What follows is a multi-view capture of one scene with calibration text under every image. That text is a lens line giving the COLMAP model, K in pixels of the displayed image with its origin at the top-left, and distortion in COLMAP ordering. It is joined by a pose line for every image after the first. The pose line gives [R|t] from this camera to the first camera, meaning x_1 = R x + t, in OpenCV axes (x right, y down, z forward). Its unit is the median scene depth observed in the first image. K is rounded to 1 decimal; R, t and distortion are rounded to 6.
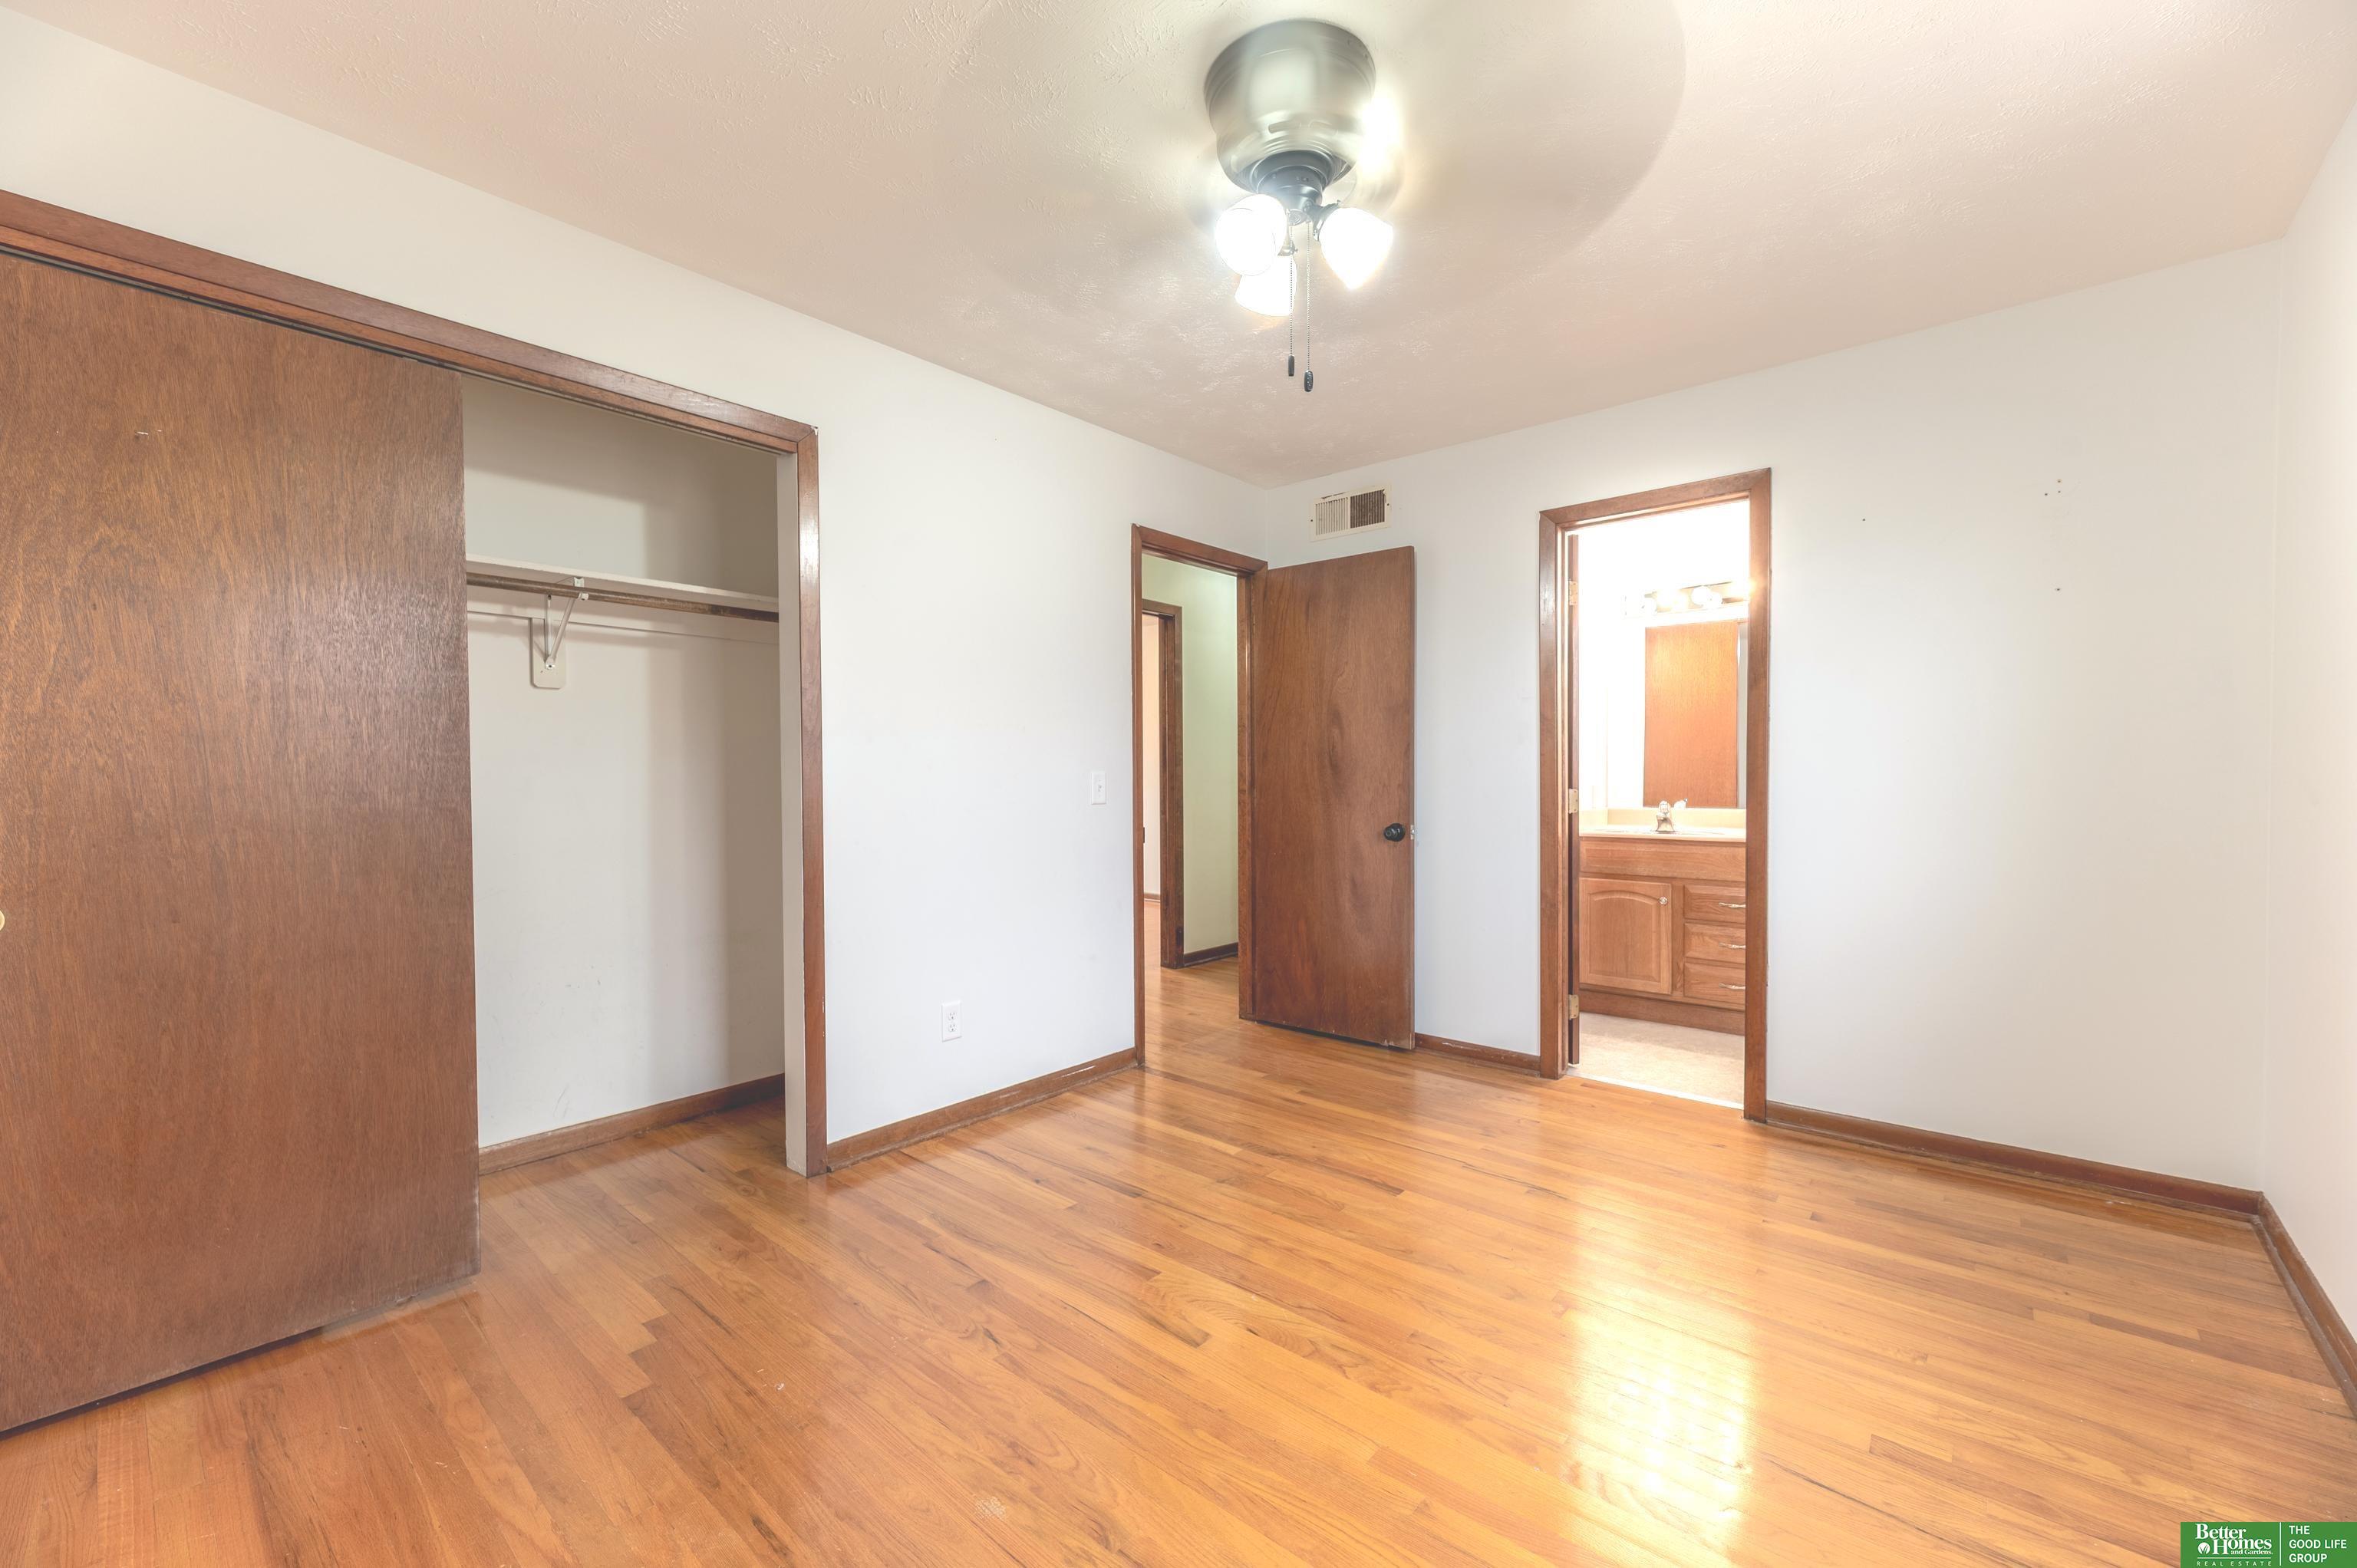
lens RADIAL K [[942.7, 0, 1181.4], [0, 942.7, 794.6], [0, 0, 1]] dist [0.000548, -0.000094]
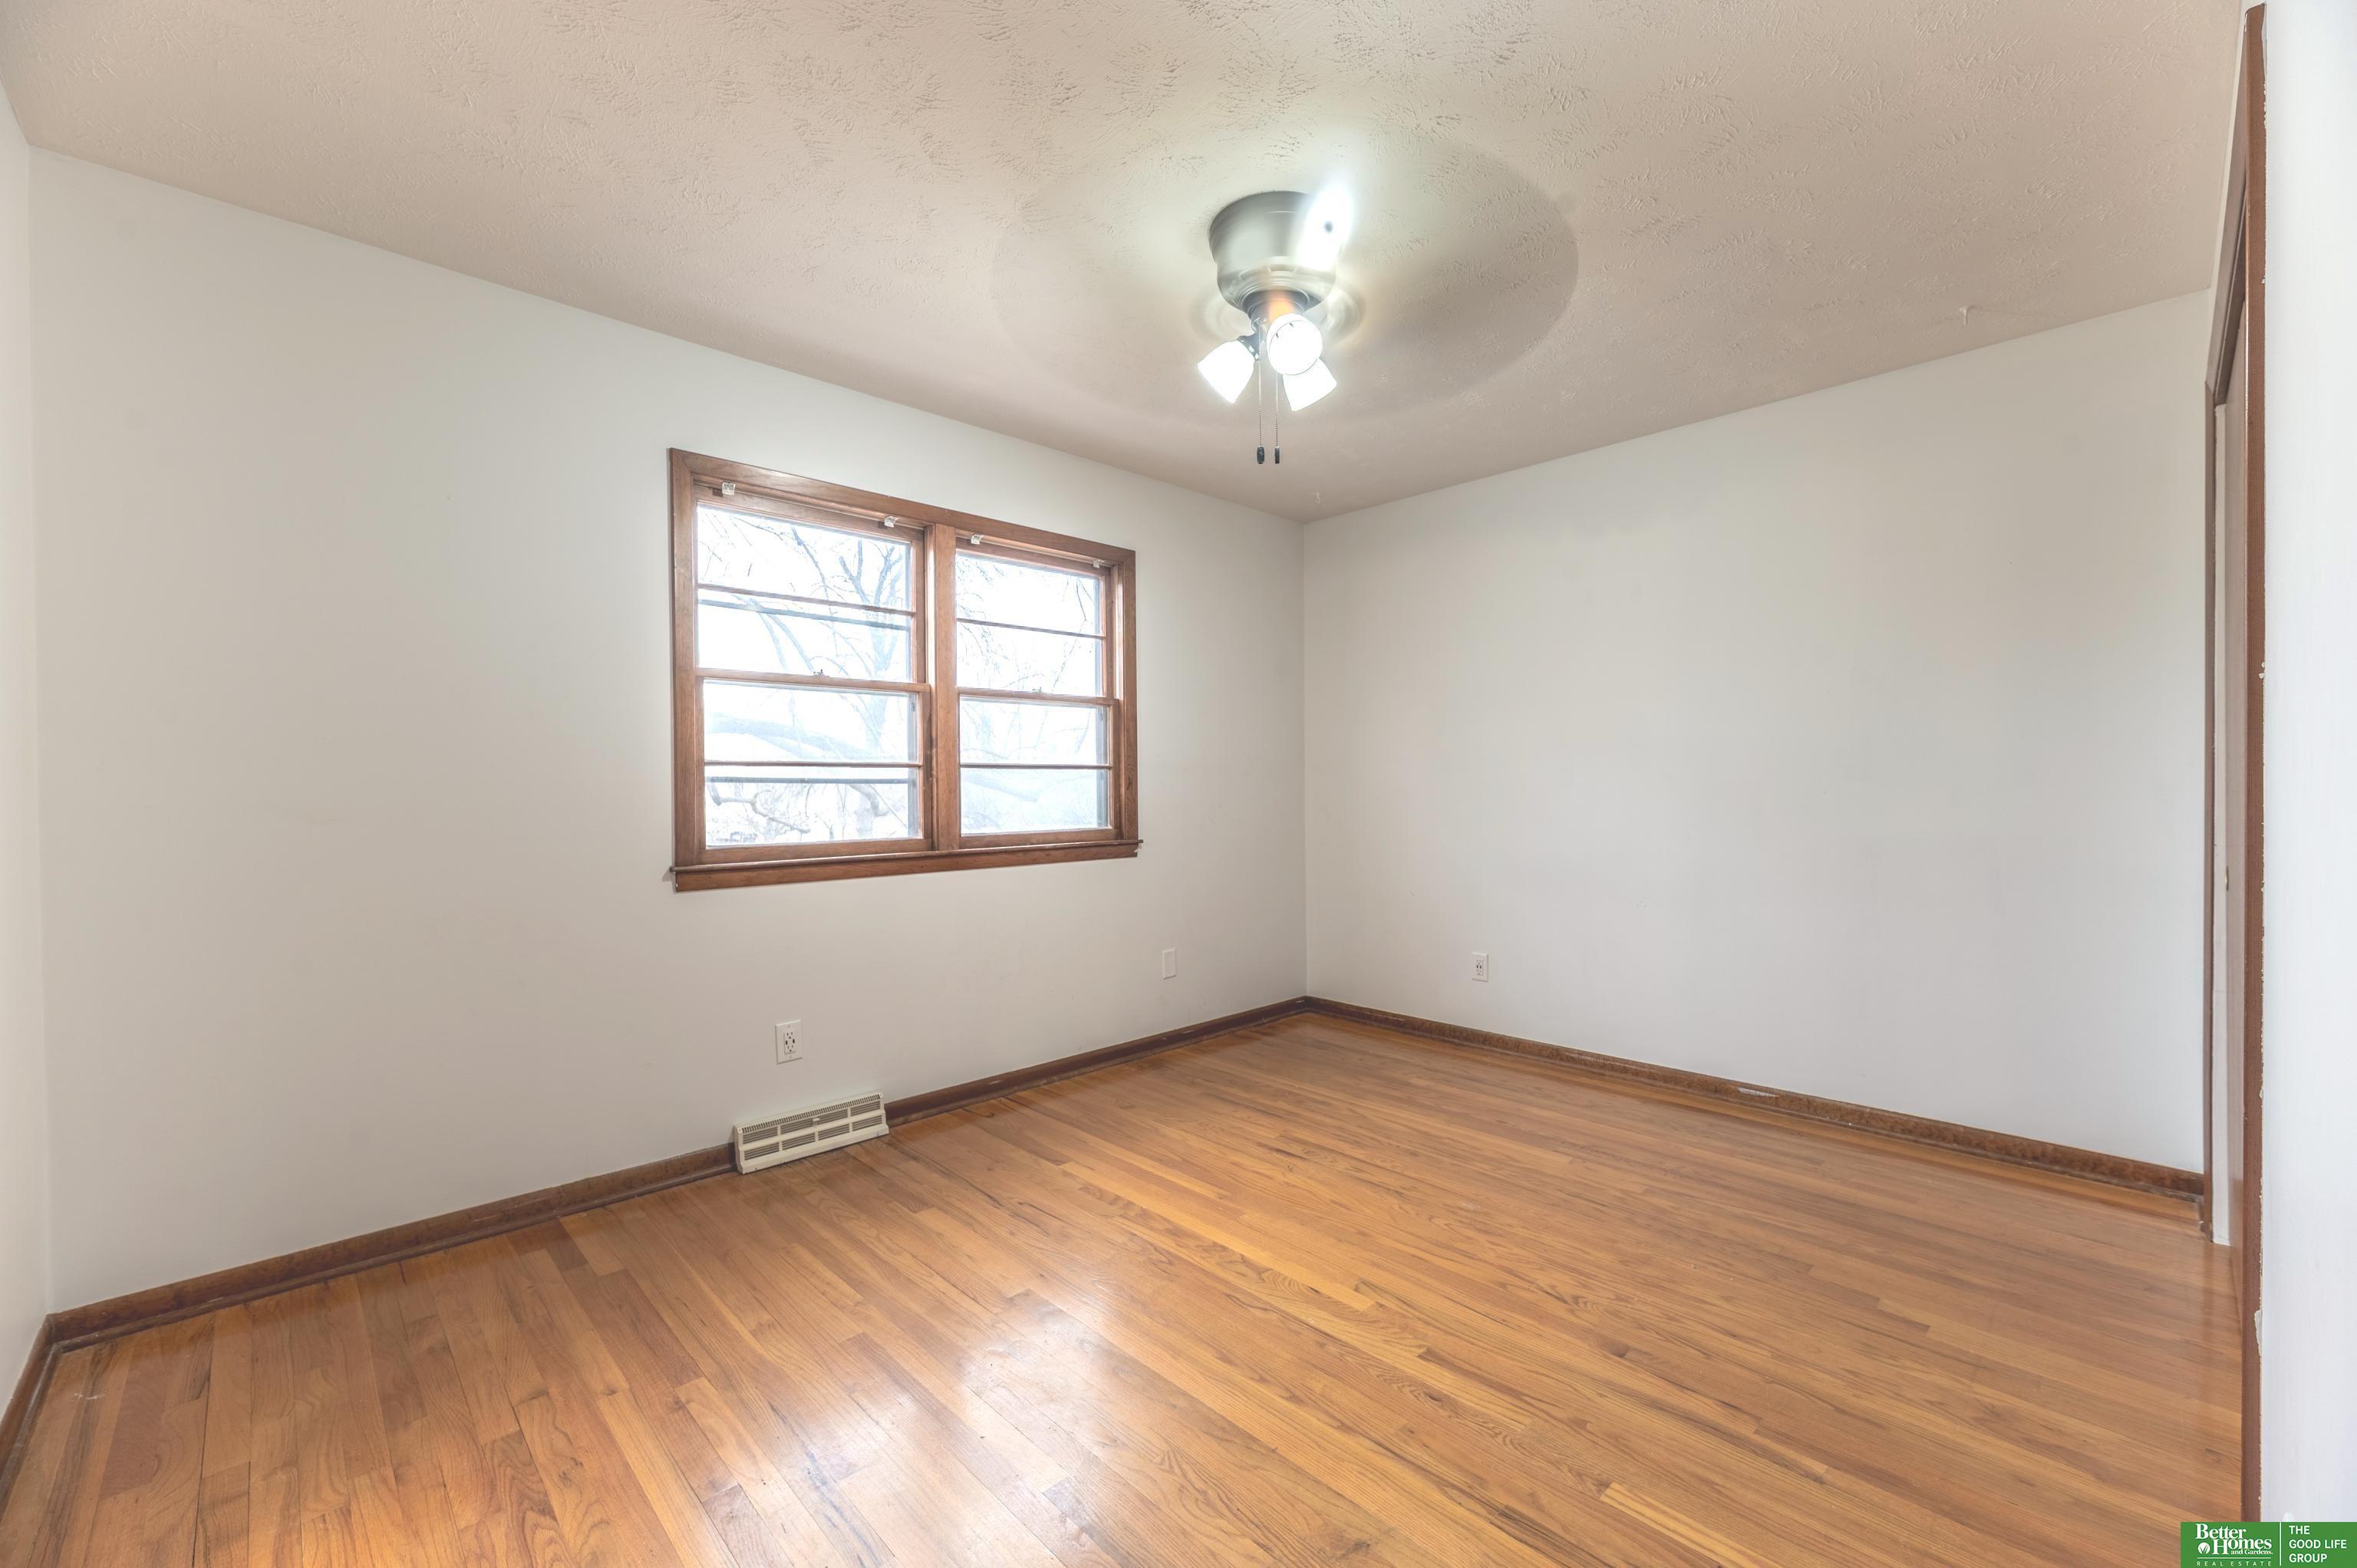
lens RADIAL K [[942.7, 0, 1181.4], [0, 942.7, 794.6], [0, 0, 1]] dist [0.000548, -0.000094]
pose [[-0.996114, 0.010804, 0.087404, 0.128610], [0.013215, 0.999546, 0.027060, -0.040981], [-0.087072, 0.028110, -0.995805, 2.116266]]
